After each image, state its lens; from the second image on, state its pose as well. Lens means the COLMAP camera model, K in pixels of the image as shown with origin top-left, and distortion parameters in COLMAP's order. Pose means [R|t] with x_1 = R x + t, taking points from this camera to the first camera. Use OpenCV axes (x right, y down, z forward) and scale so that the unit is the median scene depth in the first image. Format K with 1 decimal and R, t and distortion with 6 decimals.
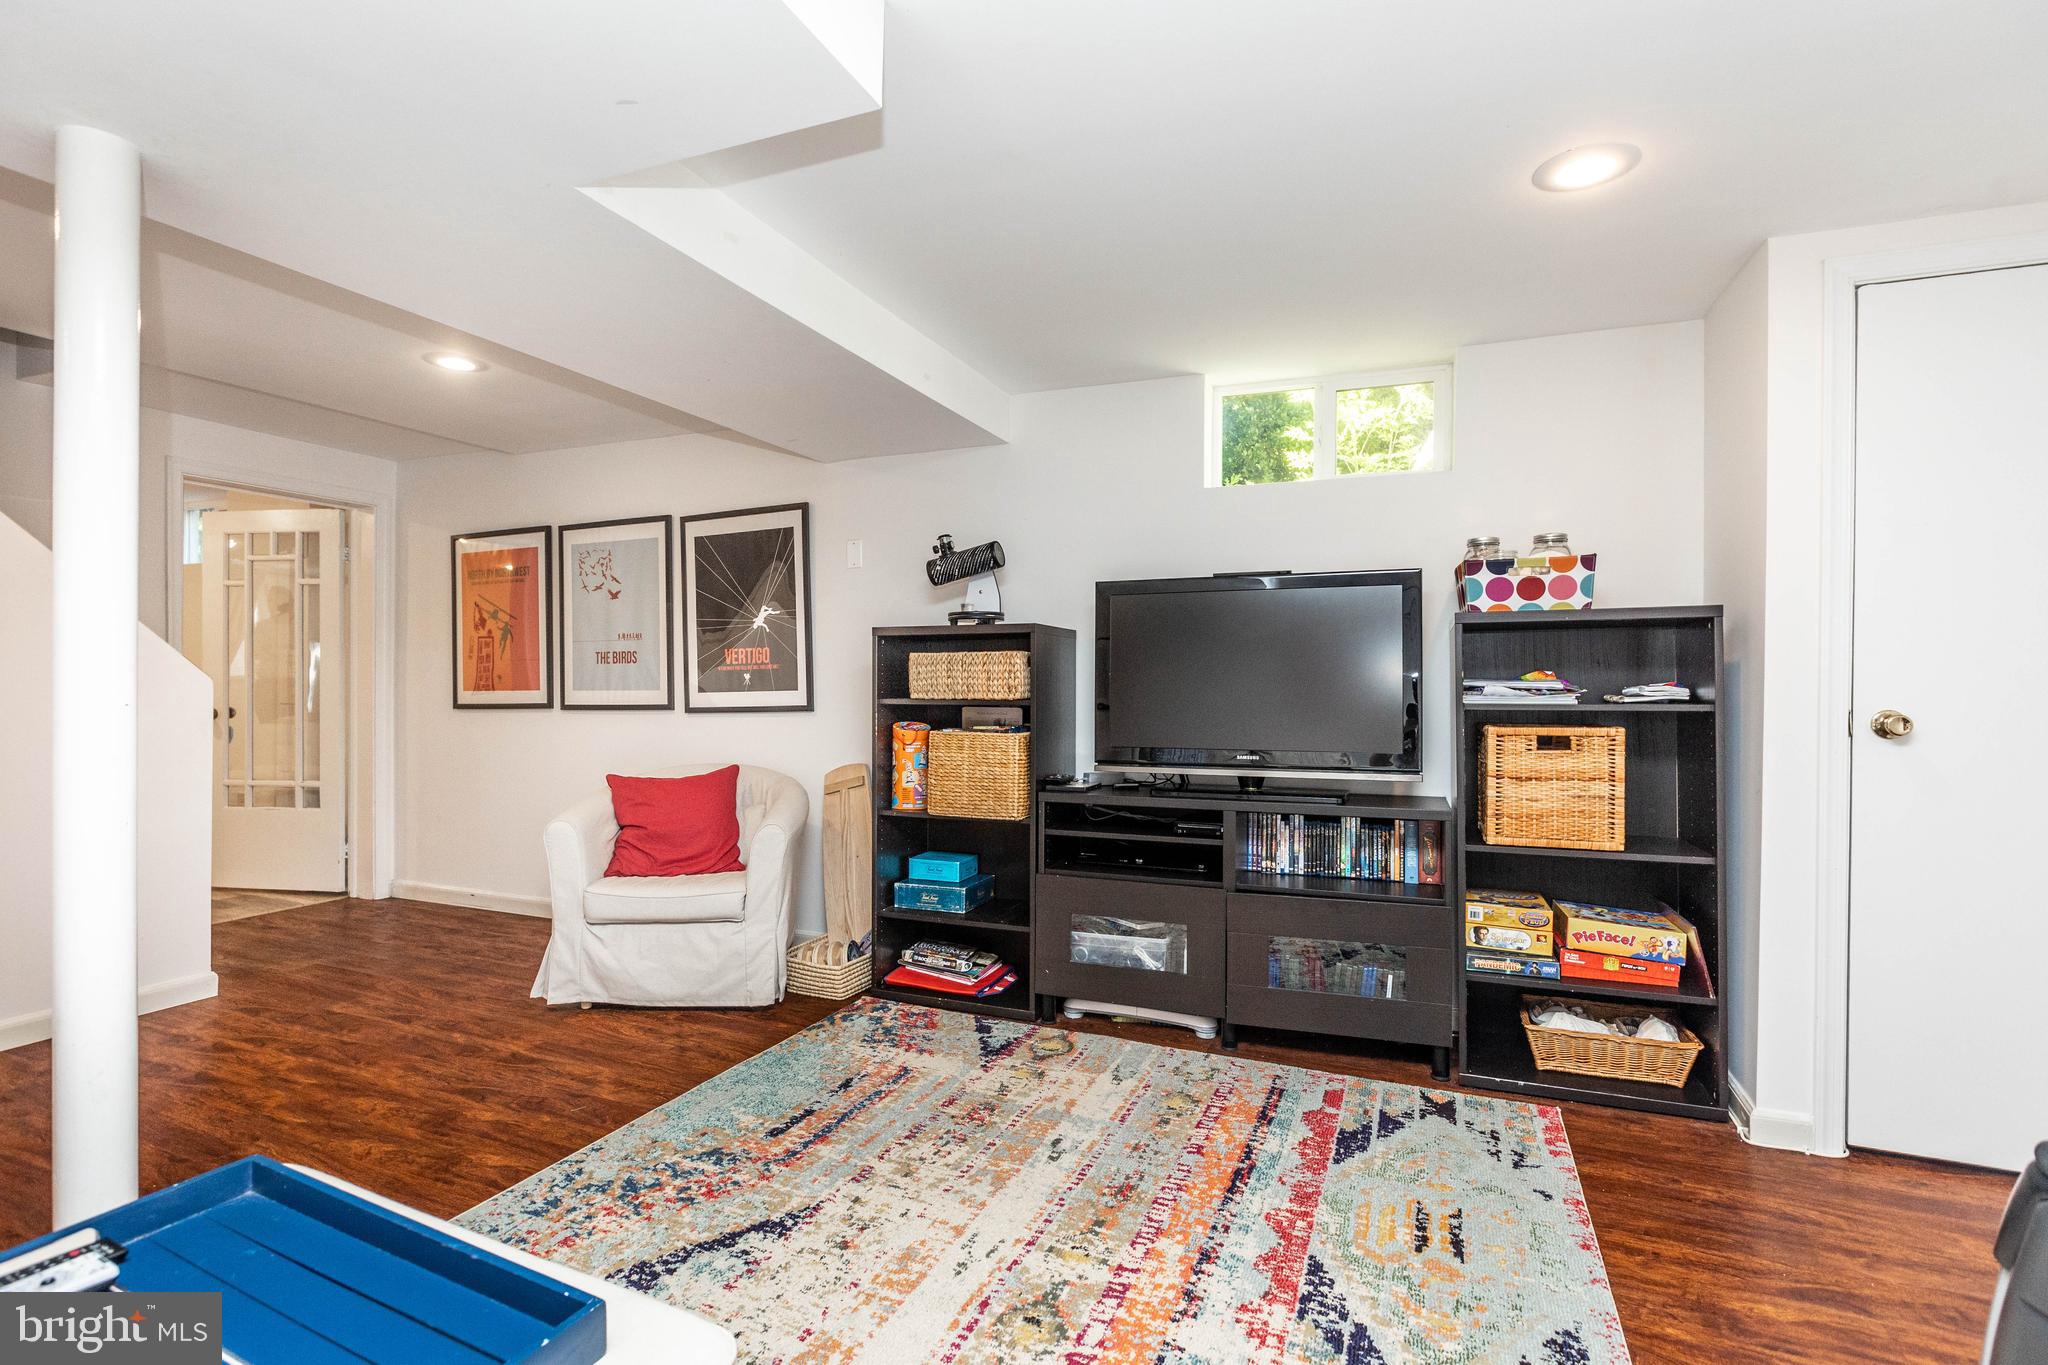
lens RADIAL K [[943.0, 0, 1014.3], [0, 943.0, 684.9], [0, 0, 1]] dist [-0.002863, -0.000178]
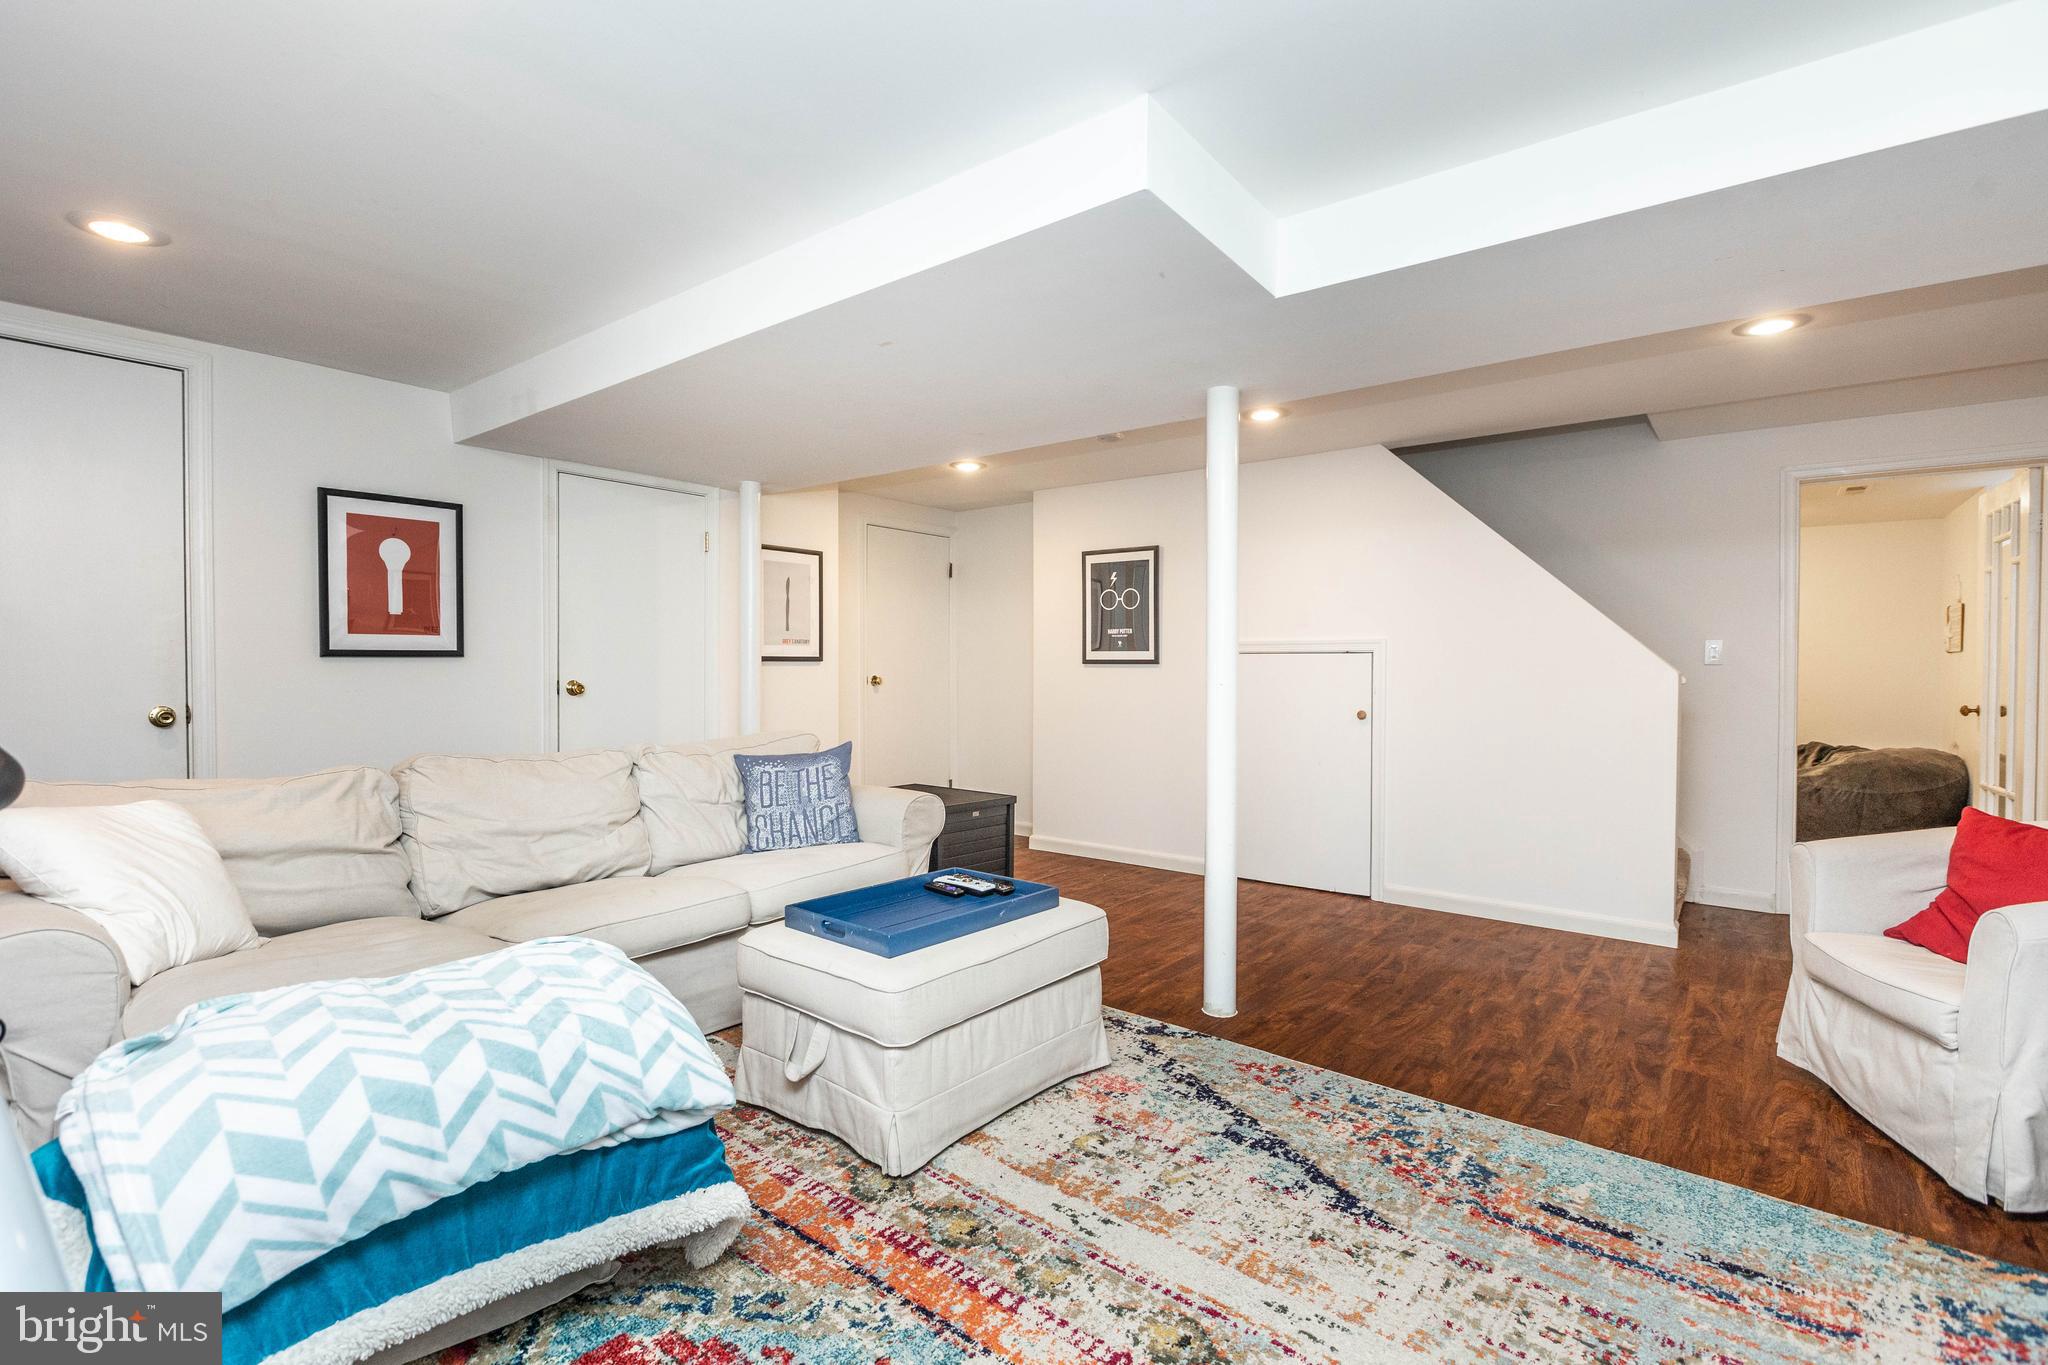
lens RADIAL K [[943.0, 0, 1014.3], [0, 943.0, 684.9], [0, 0, 1]] dist [-0.002863, -0.000178]
pose [[-0.265247, 0.014538, -0.964071, 0.811263], [-0.008617, 0.999811, 0.017448, -0.008535], [0.964142, 0.012935, -0.265072, 0.891689]]
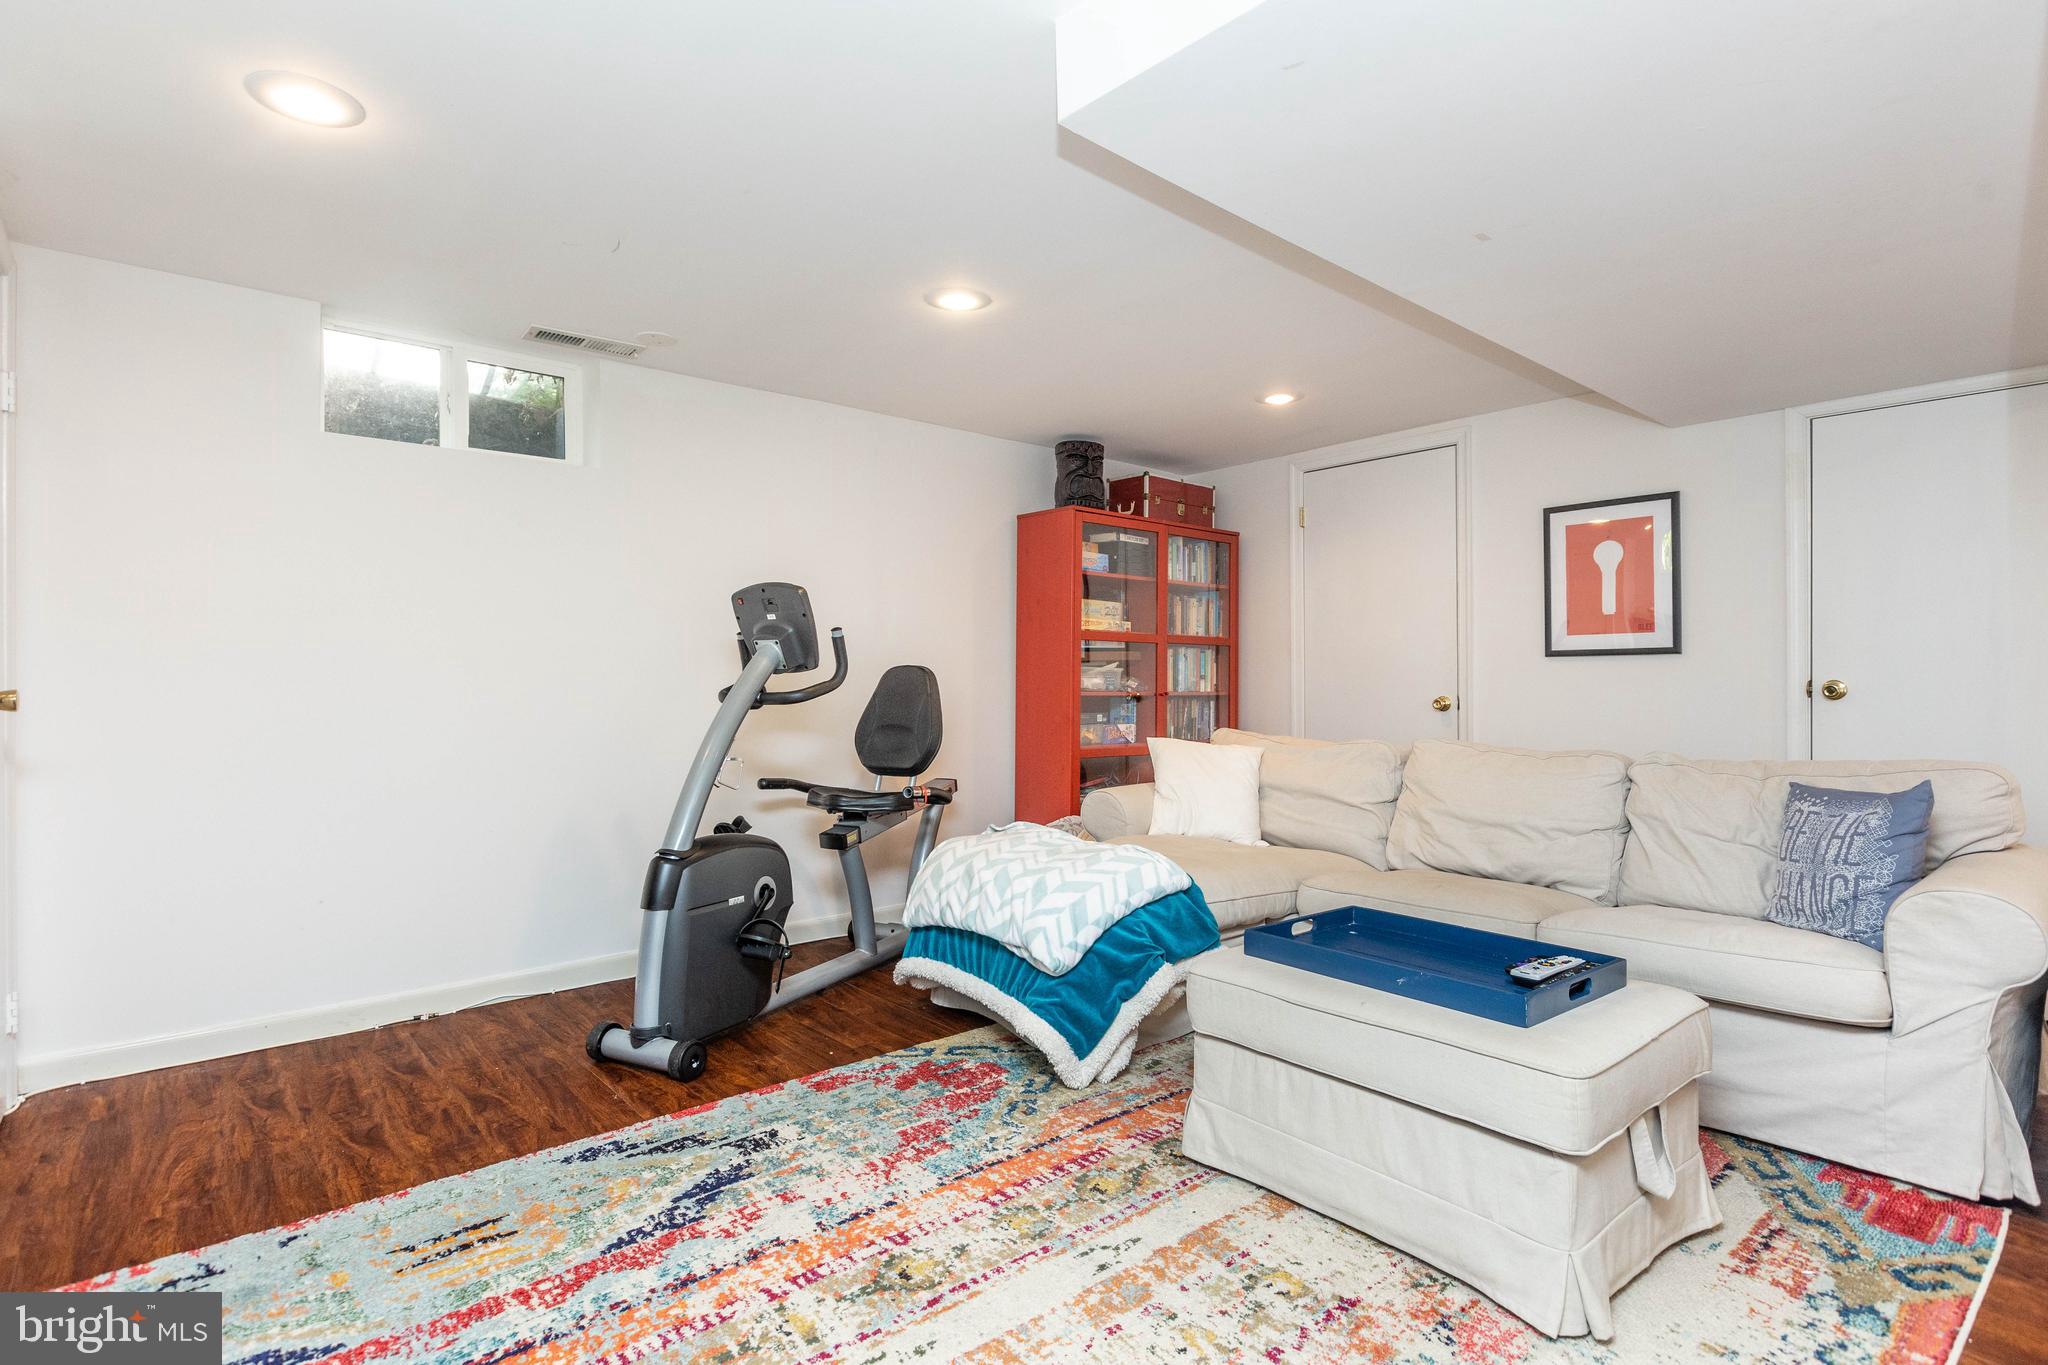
lens RADIAL K [[1020.5, 0, 1024.0], [0, 1020.5, 682.5], [0, 0, 1]] dist [0.000396, 0.000083]
pose [[-0.896514, -0.004092, 0.442996, -0.486601], [0.000372, 0.999950, 0.009990, 0.012584], [-0.443014, 0.009121, -0.896468, 1.600625]]
